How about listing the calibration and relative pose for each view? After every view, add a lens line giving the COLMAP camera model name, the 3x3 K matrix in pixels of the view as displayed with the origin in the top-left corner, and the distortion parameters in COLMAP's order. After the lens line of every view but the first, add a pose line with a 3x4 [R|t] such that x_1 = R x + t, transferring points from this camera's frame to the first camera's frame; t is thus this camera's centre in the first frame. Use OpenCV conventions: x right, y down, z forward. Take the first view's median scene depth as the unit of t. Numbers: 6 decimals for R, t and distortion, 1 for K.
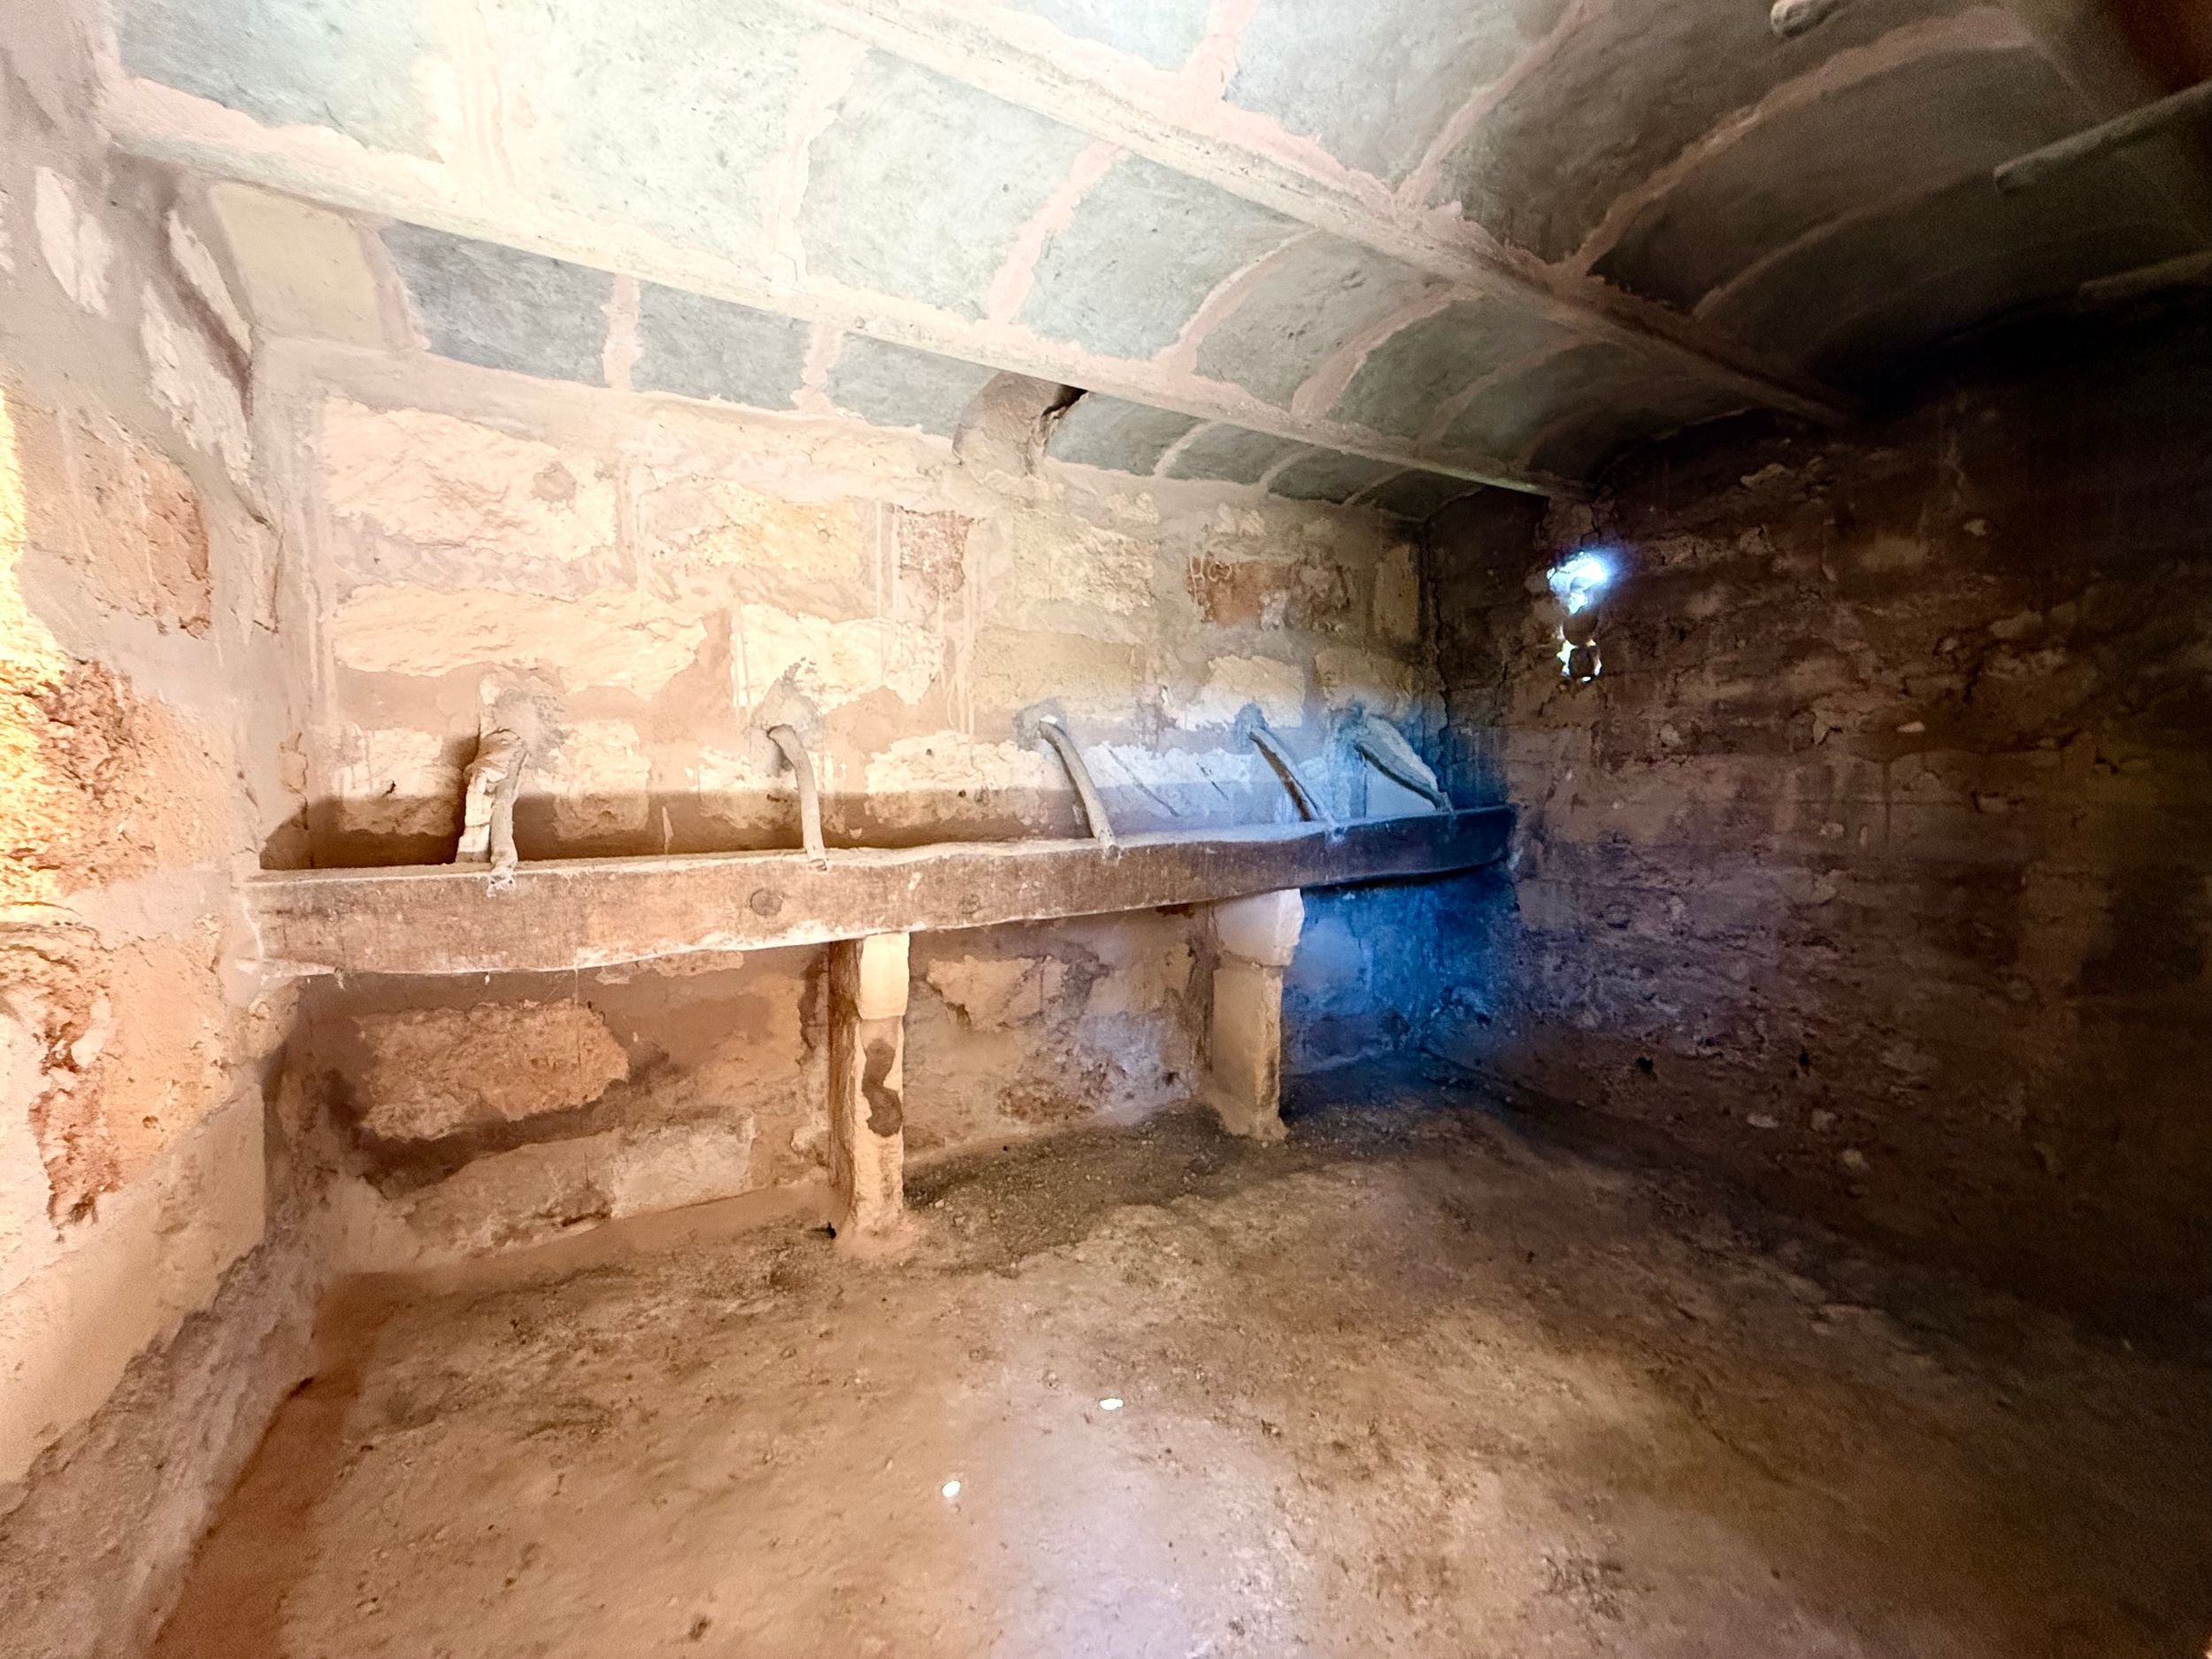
lens RADIAL K [[865.8, 0, 1114.2], [0, 865.8, 825.0], [0, 0, 1]] dist [-0.000615, -0.000230]
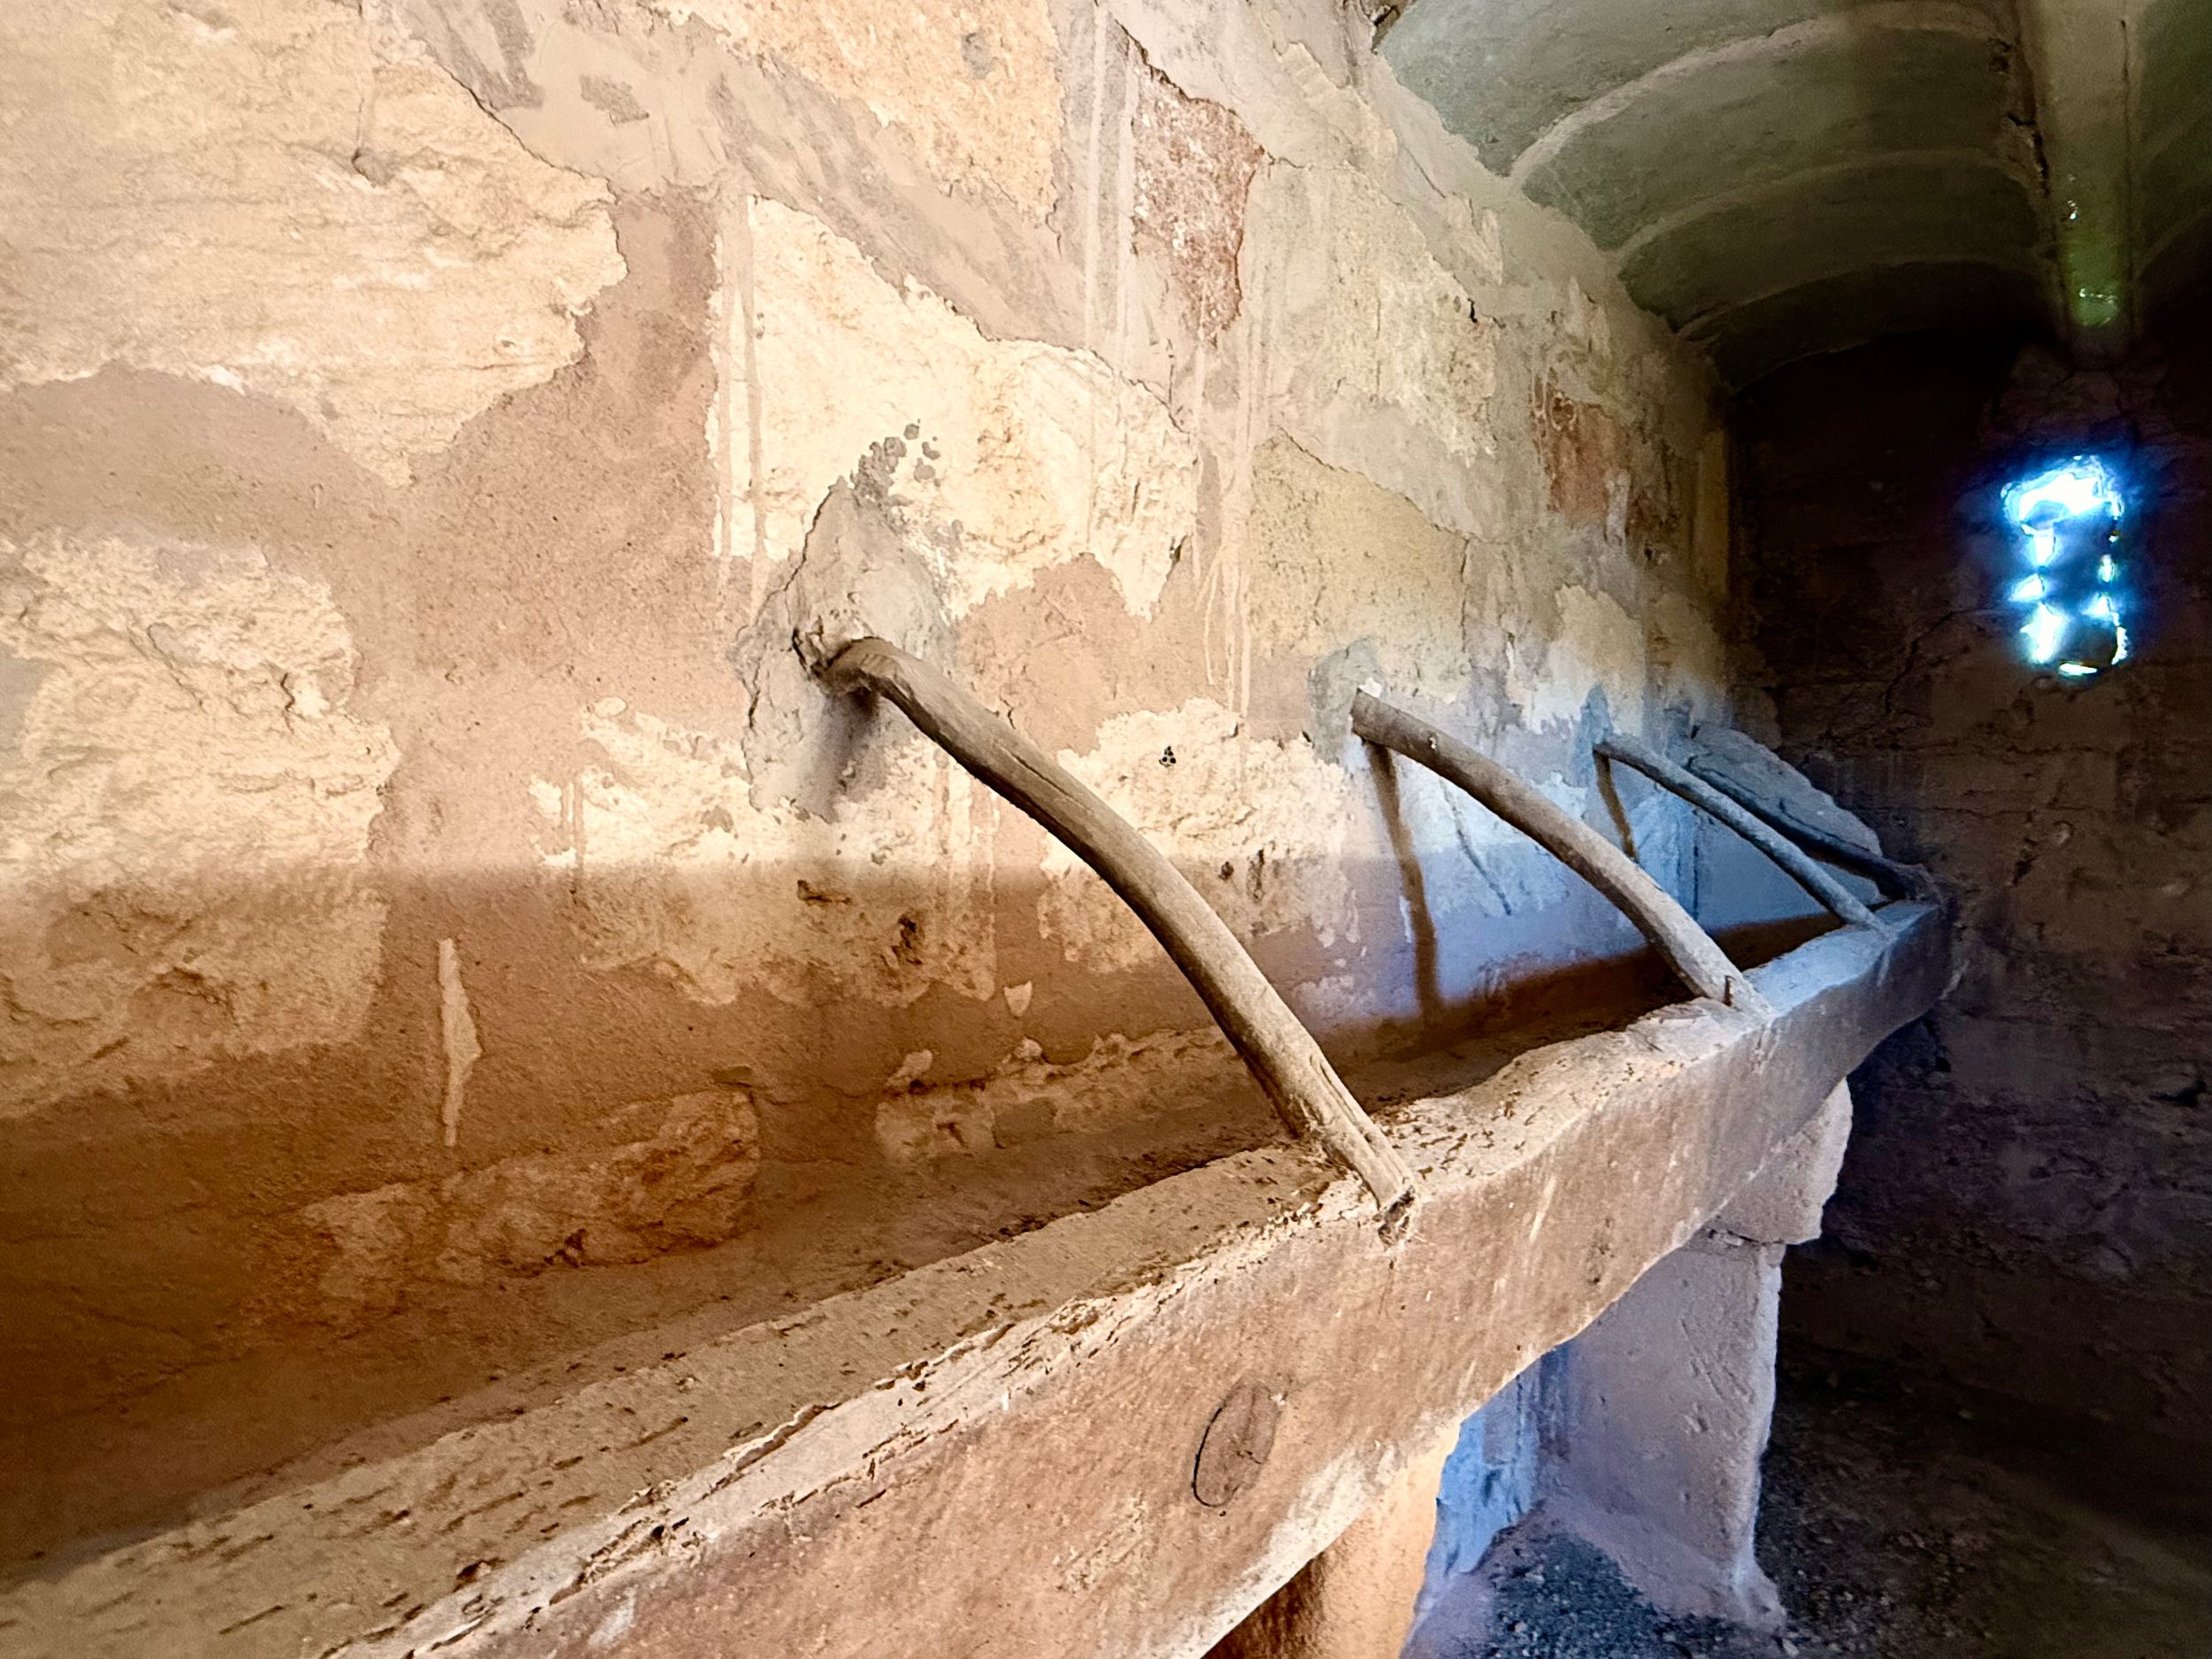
lens RADIAL K [[1150.7, 0, 1092.7], [0, 1150.7, 828.3], [0, 0, 1]] dist [-0.000587, -0.000667]
pose [[0.952786, 0.012631, 0.303379, -0.386404], [0.003295, 0.998646, -0.051926, -0.029563], [-0.303624, 0.050474, 0.951454, 0.558512]]
